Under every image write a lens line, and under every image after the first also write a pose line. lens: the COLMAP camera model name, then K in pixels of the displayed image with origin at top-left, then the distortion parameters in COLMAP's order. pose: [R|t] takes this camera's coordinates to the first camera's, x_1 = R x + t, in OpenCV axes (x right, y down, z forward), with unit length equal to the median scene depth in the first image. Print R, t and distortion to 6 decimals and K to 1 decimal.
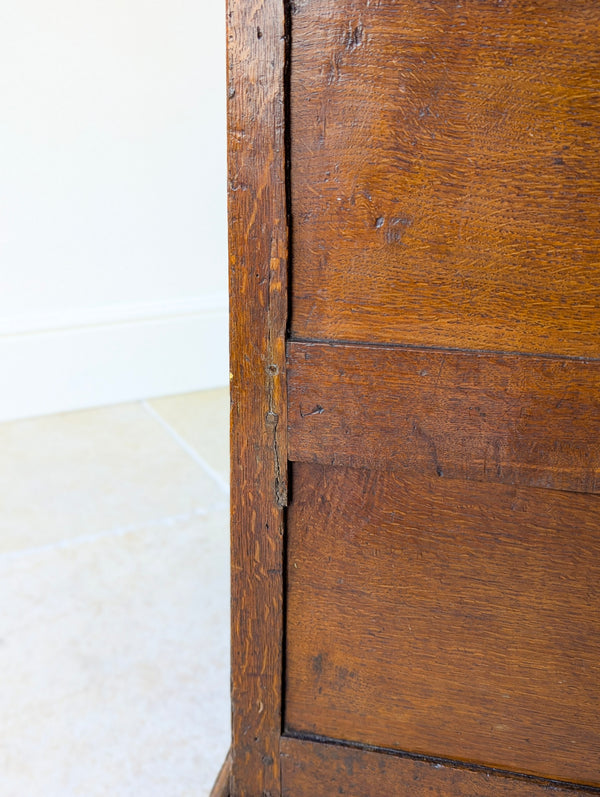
lens RADIAL K [[878.1, 0, 302.7], [0, 878.1, 383.7], [0, 0, 1]] dist [0.027688, -0.013734]
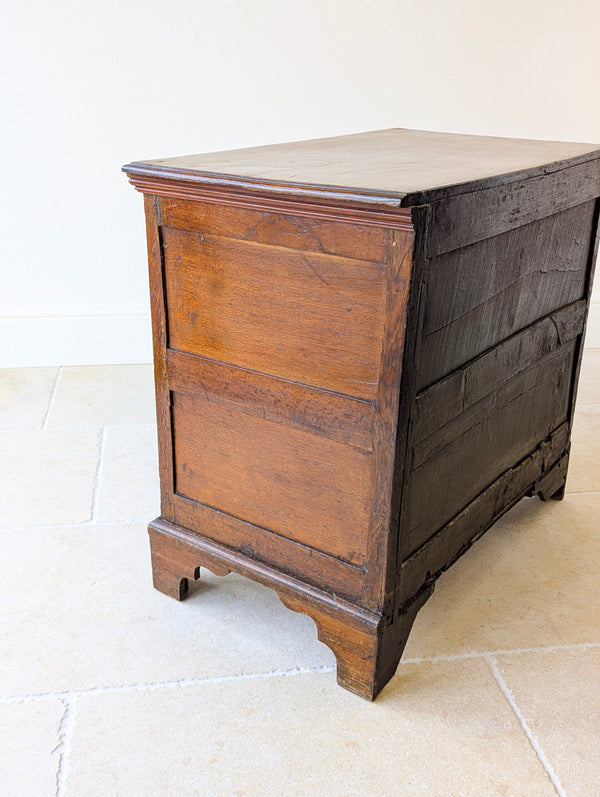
lens RADIAL K [[878.1, 0, 302.7], [0, 878.1, 383.7], [0, 0, 1]] dist [0.027688, -0.013734]
pose [[0.928017, 0.142212, -0.344324, 1.415597], [-0.132879, 0.989835, 0.050687, -0.139630], [0.348033, -0.001285, 0.937481, -1.598401]]
